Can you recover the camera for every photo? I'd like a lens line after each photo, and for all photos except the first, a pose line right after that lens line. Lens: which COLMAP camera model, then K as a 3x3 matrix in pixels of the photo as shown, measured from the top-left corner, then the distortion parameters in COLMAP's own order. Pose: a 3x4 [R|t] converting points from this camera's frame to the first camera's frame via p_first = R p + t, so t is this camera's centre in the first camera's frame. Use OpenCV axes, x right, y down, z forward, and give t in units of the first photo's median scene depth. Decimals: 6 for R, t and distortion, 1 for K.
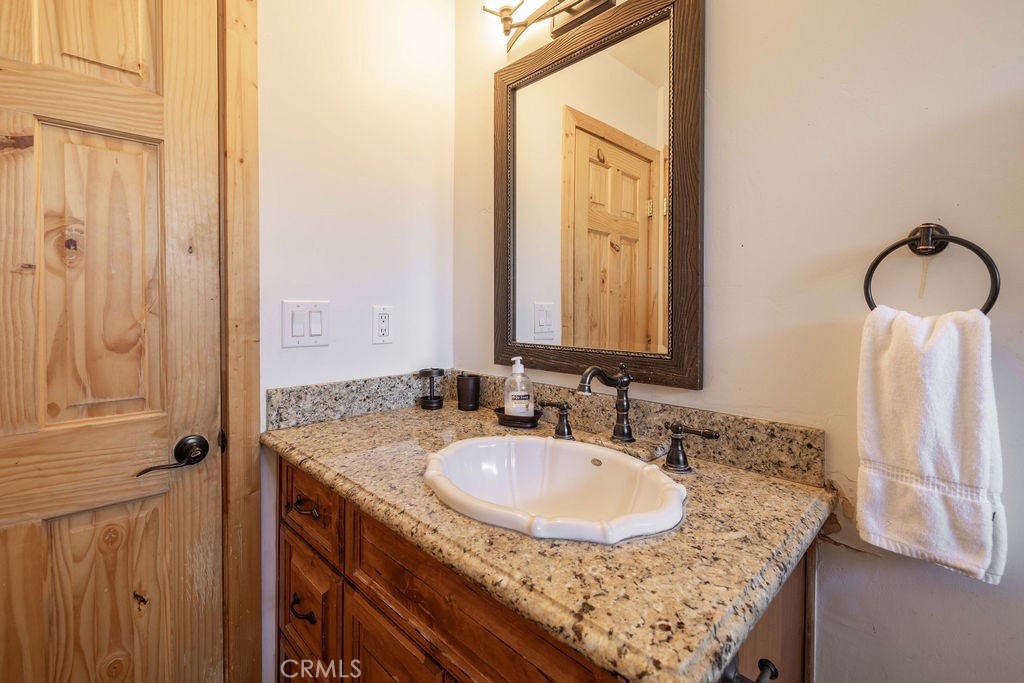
lens RADIAL K [[468.4, 0, 510.1], [0, 468.4, 309.3], [0, 0, 1]] dist [-0.000723, -0.000012]
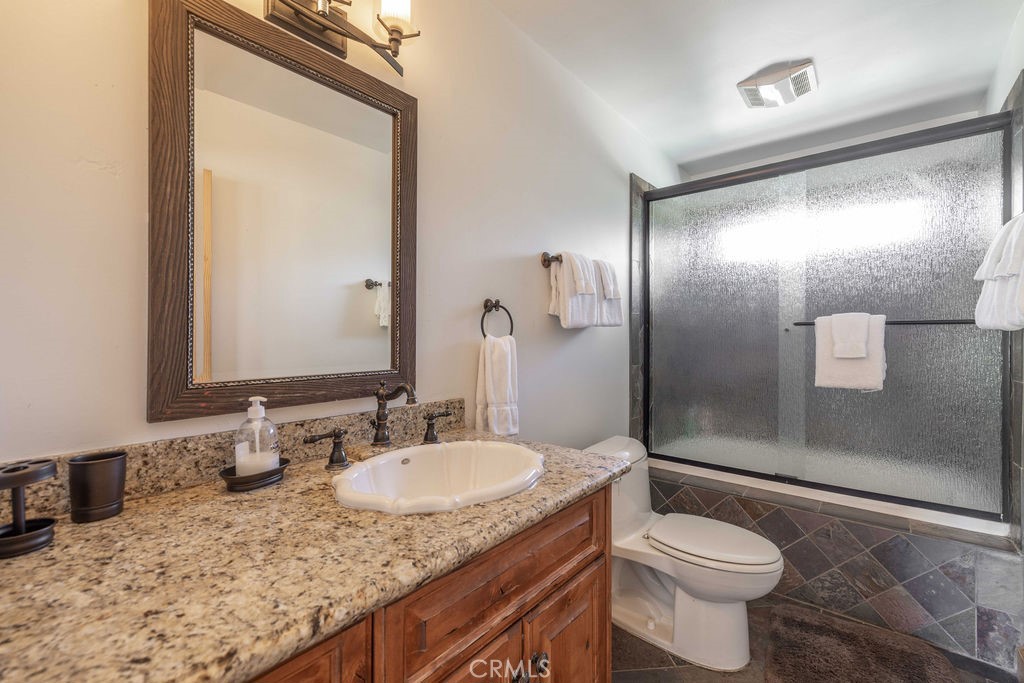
lens RADIAL K [[429.2, 0, 510.3], [0, 429.2, 332.4], [0, 0, 1]] dist [0.001136, 0.000079]
pose [[-0.089974, 0.002768, 0.995940, -1.066863], [0.001495, 0.999995, -0.002644, -0.006855], [-0.995943, 0.001251, -0.089978, 0.926182]]
